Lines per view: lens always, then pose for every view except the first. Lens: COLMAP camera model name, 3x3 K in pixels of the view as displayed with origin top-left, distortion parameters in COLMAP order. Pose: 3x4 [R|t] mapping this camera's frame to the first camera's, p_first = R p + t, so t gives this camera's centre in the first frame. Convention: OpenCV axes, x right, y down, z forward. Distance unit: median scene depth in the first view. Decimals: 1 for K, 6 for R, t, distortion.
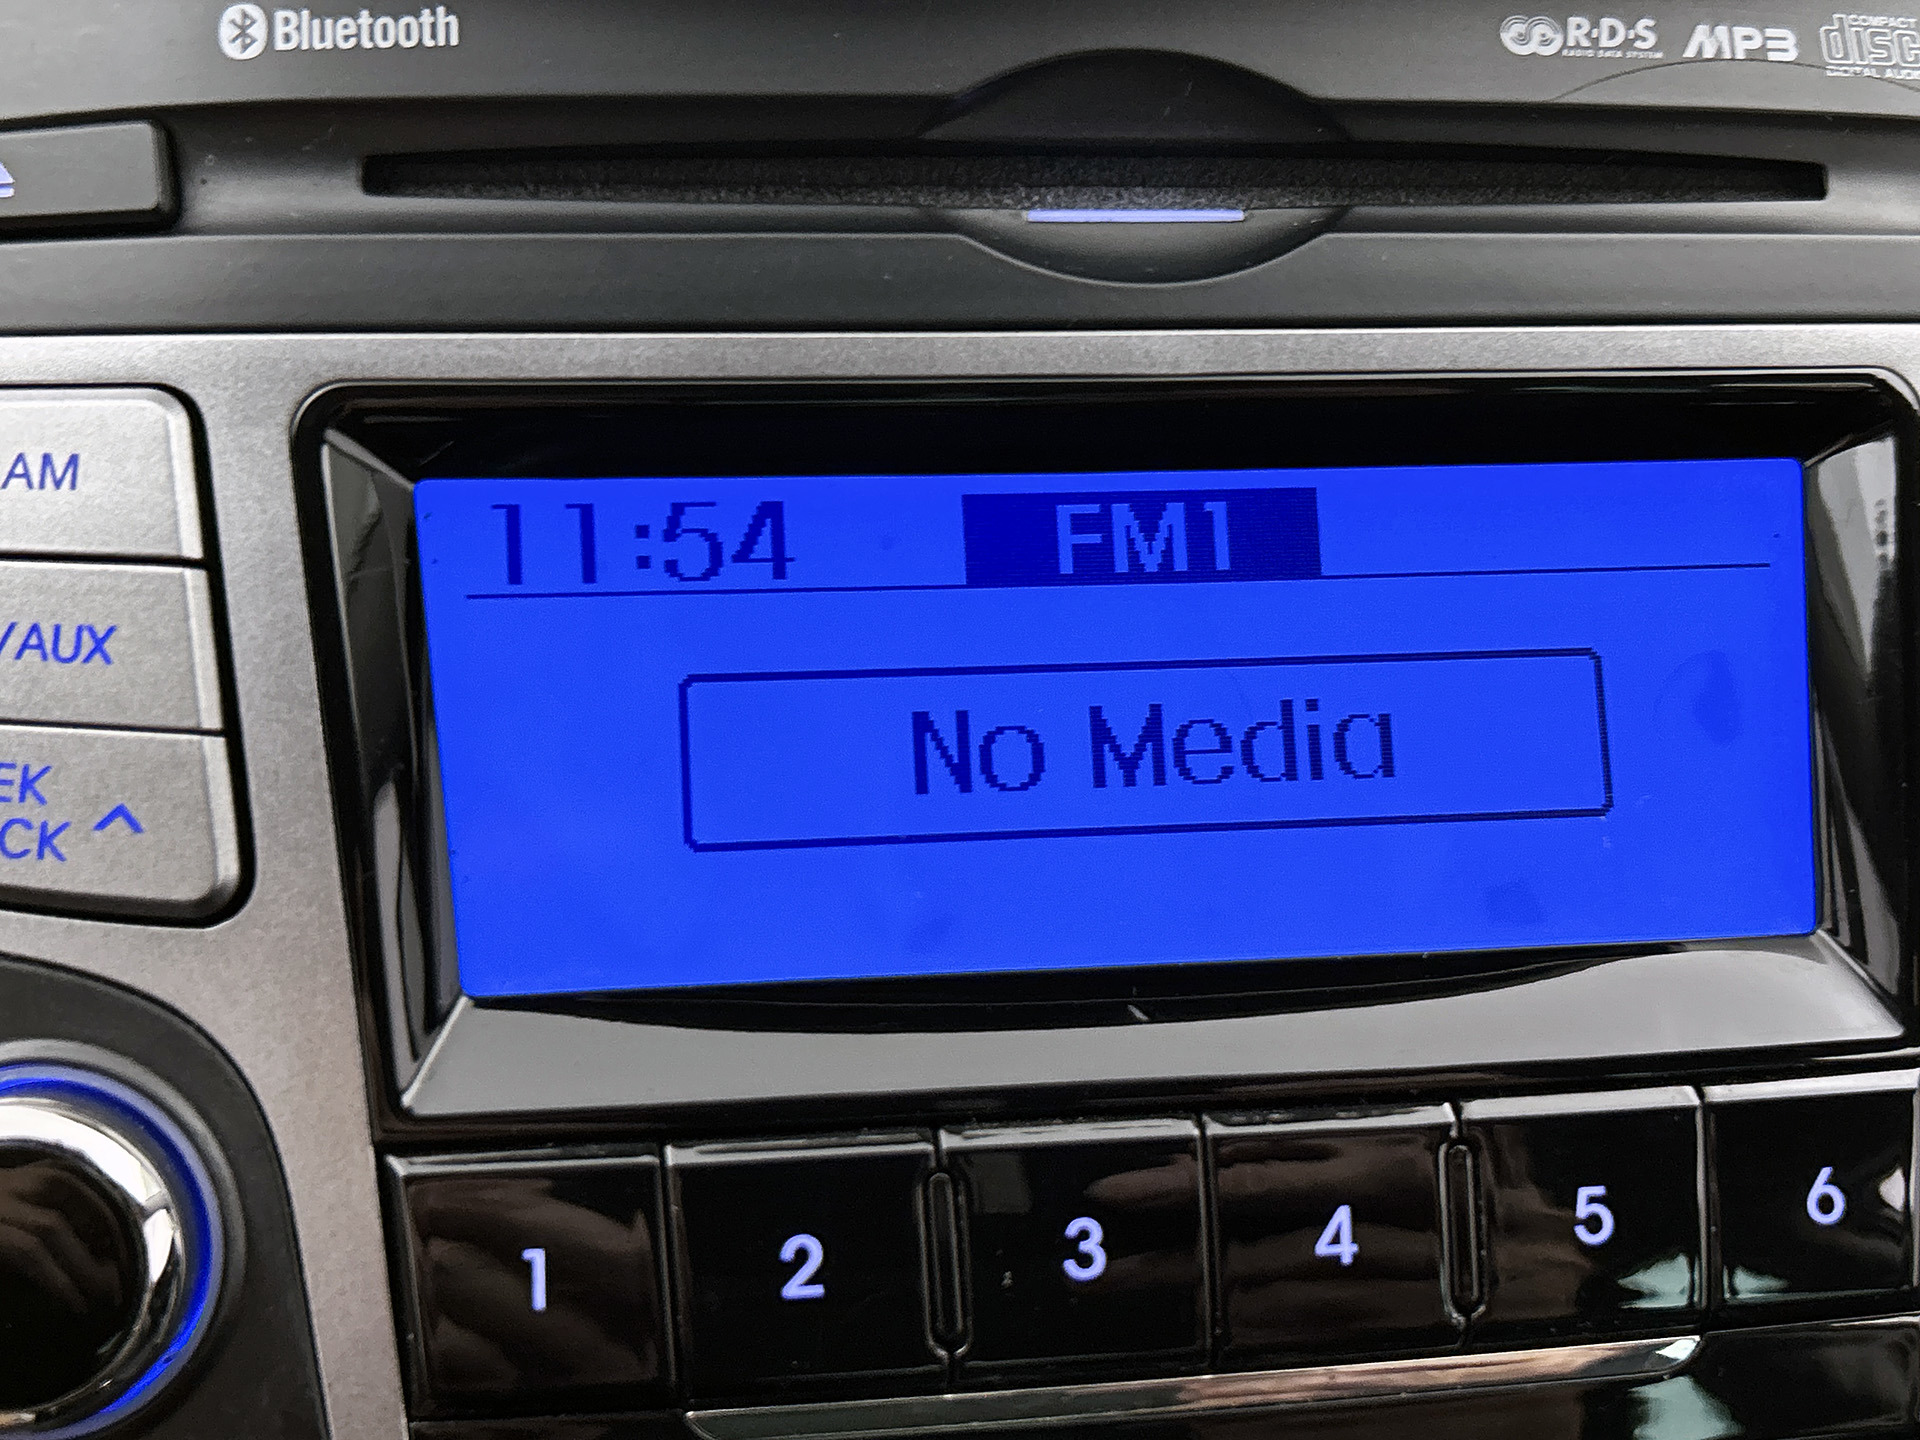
lens RADIAL K [[2202.3, 0, 961.6], [0, 2202.3, 728.2], [0, 0, 1]] dist [0.007498, 0.000000]
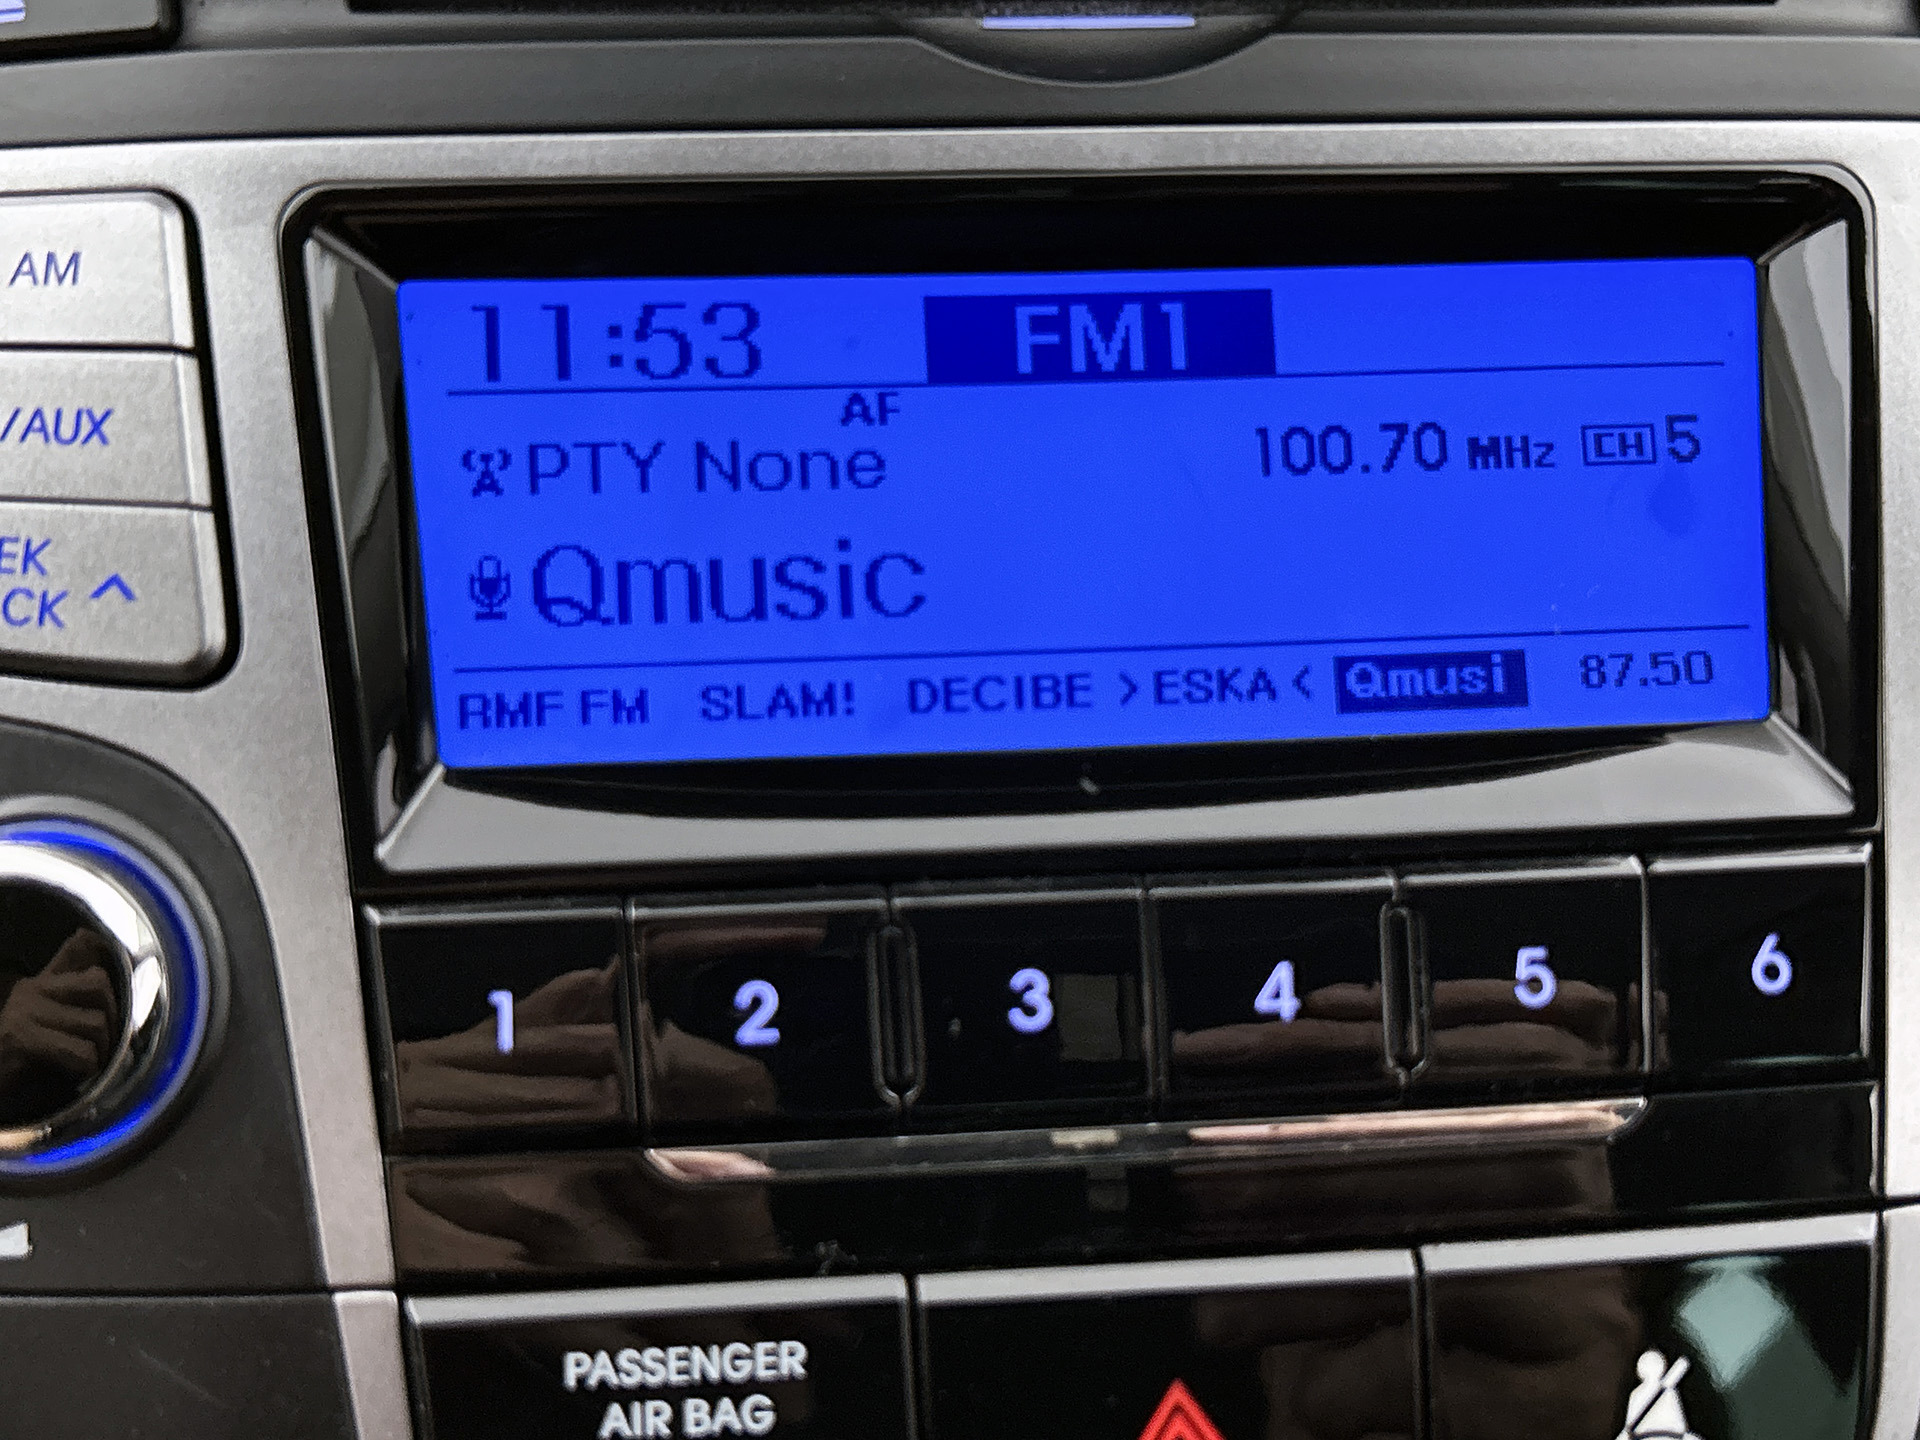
lens RADIAL K [[2202.3, 0, 971.1], [0, 2202.3, 734.8], [0, 0, 1]] dist [0.007498, 0.000000]
pose [[0.998509, -0.006464, -0.054211, 0.081703], [0.005760, 0.999897, -0.013125, 0.120280], [0.054291, 0.012793, 0.998443, -0.034261]]
